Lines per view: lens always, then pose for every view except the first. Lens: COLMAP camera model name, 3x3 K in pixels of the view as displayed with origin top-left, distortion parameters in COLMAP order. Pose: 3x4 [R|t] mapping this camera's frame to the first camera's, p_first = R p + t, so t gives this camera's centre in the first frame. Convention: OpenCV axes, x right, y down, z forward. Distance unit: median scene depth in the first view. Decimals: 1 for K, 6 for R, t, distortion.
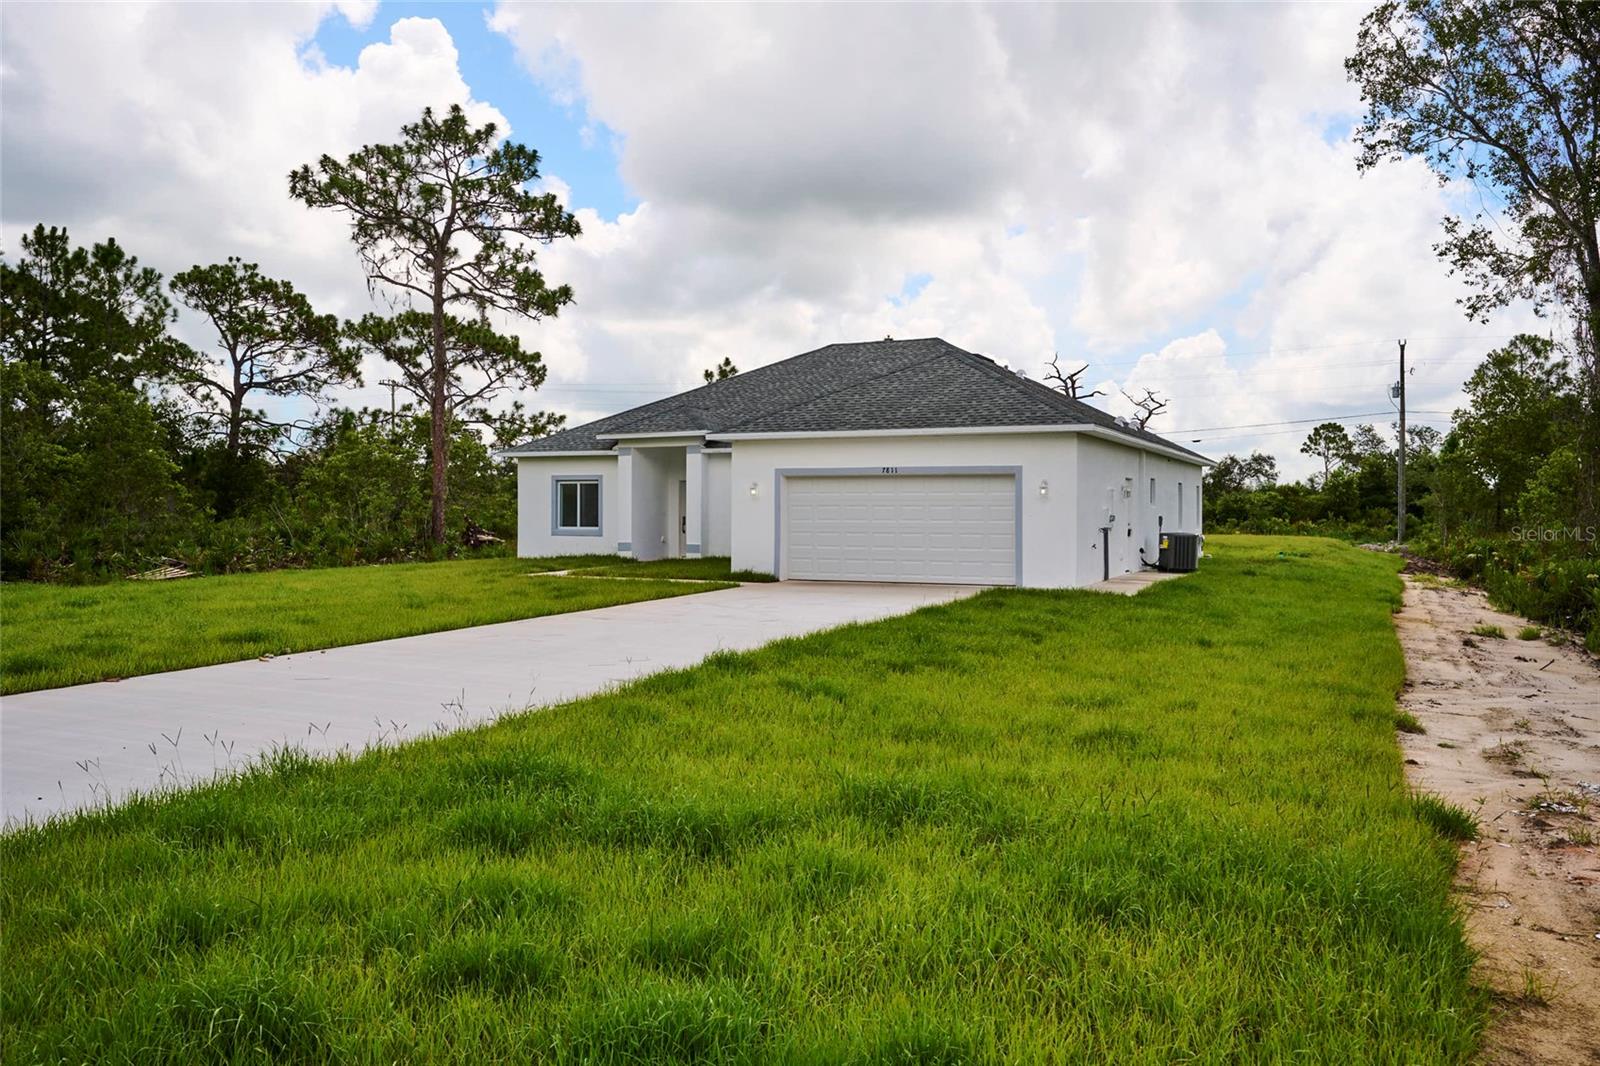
lens RADIAL K [[1132.2, 0, 800.0], [0, 1132.2, 533.0], [0, 0, 1]] dist [0.006540, 0.000262]
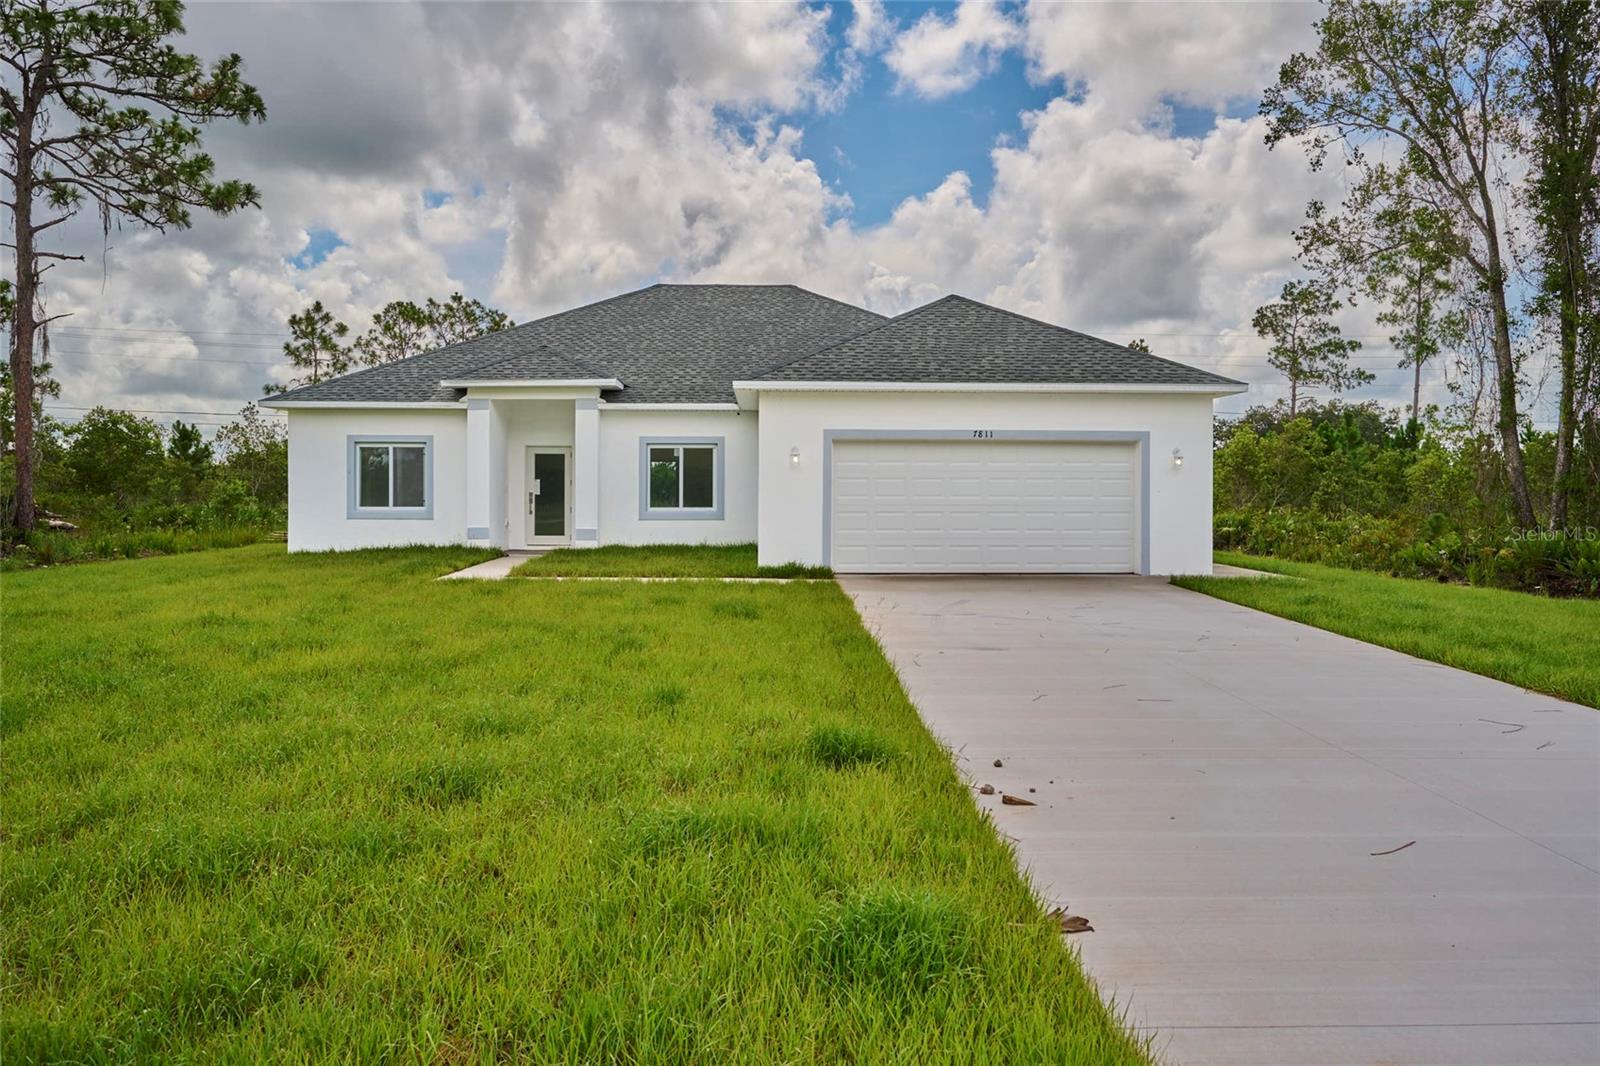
lens RADIAL K [[1142.3, 0, 800.0], [0, 1142.3, 533.0], [0, 0, 1]] dist [-0.007546, -0.005248]
pose [[0.905152, -0.017419, 0.424732, -0.284997], [0.008255, 0.999692, 0.023407, -0.004020], [-0.425009, -0.017681, 0.905017, 0.240177]]
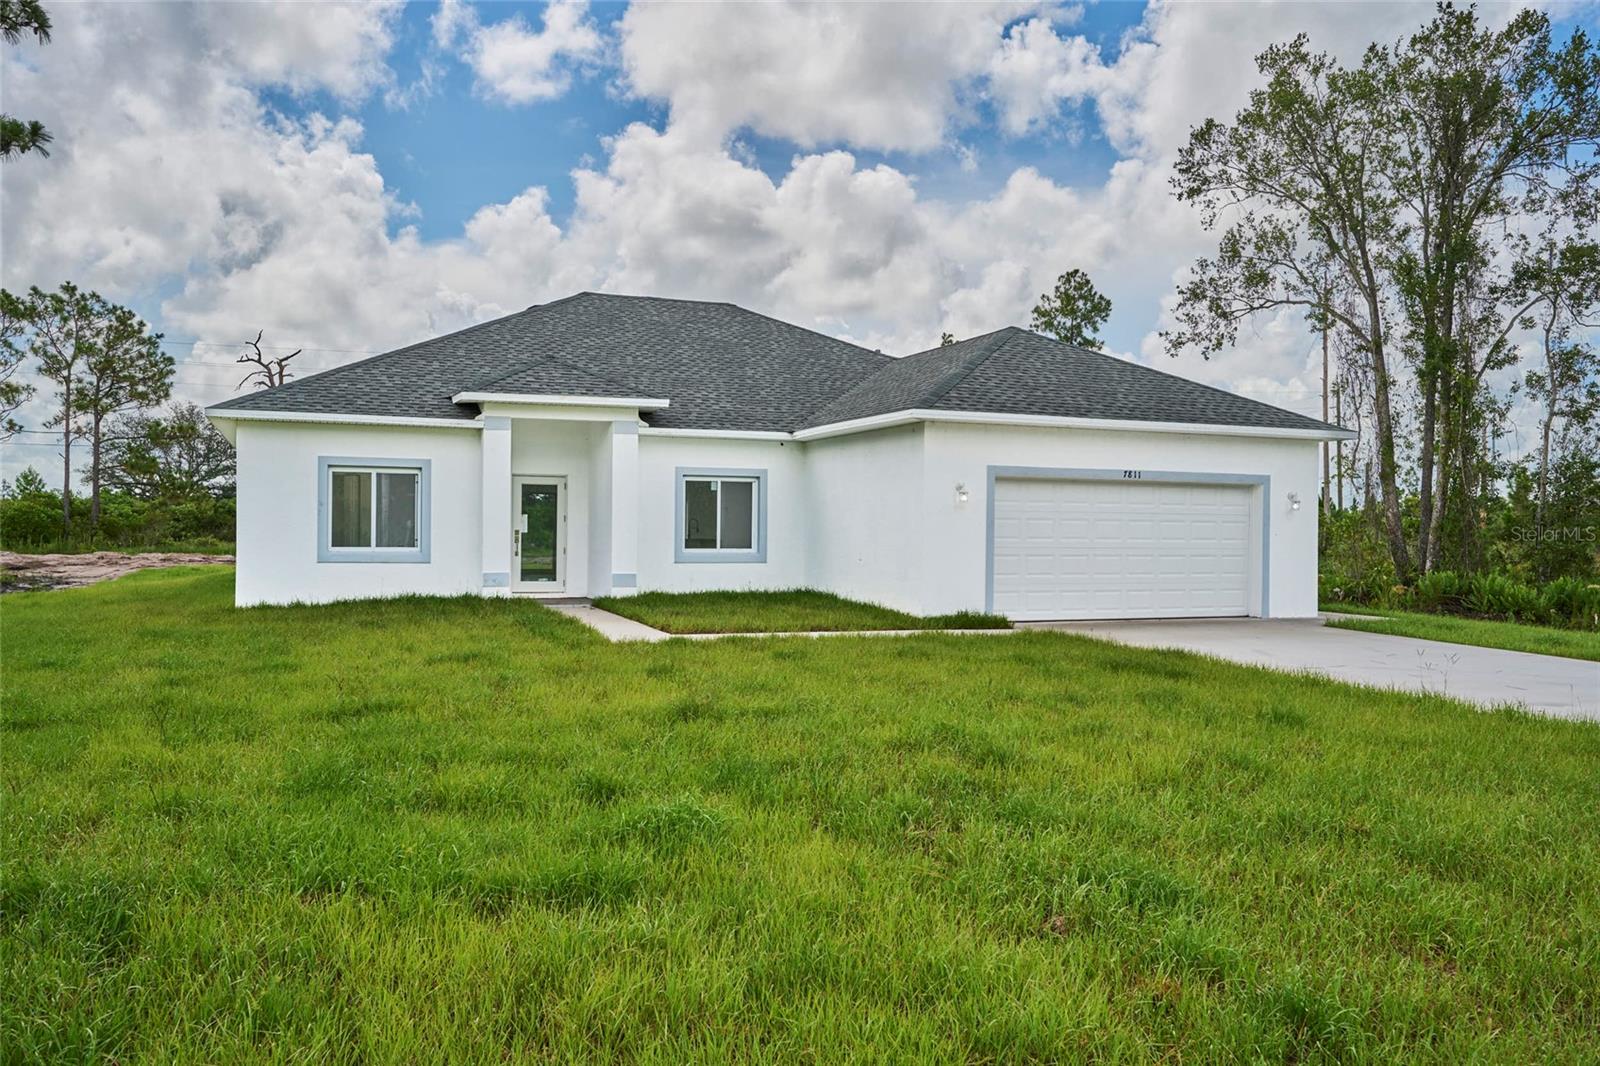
lens RADIAL K [[1190.6, 0, 796.8], [0, 1190.6, 558.7], [0, 0, 1]] dist [-0.006315, 0.000910]
pose [[0.716620, -0.013522, 0.697332, -0.492037], [0.004745, 0.999883, 0.014512, -0.007945], [-0.697447, -0.007091, 0.716601, 0.435886]]
